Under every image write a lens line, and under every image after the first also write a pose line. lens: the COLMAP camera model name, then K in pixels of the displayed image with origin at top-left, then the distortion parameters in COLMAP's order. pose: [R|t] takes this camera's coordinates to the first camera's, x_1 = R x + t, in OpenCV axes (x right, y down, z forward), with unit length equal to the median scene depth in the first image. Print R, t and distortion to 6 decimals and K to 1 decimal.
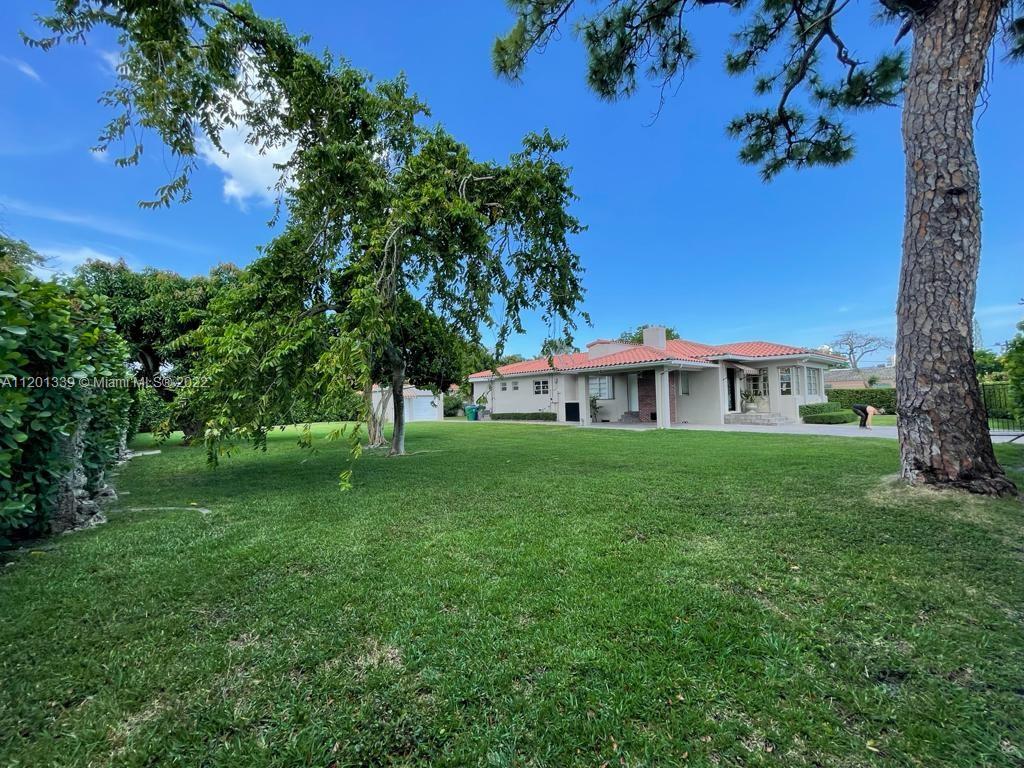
lens RADIAL K [[436.5, 0, 512.2], [0, 436.5, 386.8], [0, 0, 1]] dist [0.009120, 0.000143]
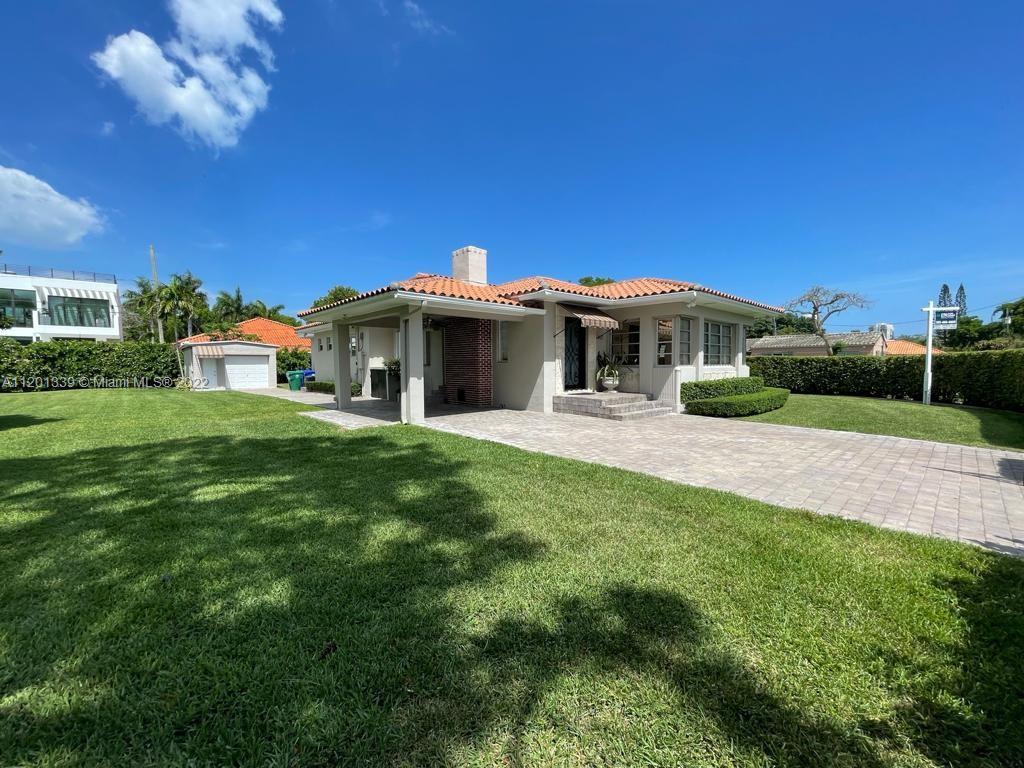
lens RADIAL K [[417.2, 0, 493.7], [0, 417.2, 402.3], [0, 0, 1]] dist [0.007103, -0.000277]
pose [[0.999730, 0.020524, -0.010858, 0.392973], [-0.018986, 0.991773, 0.126590, 0.001792], [0.013367, -0.126350, 0.991896, 0.418290]]
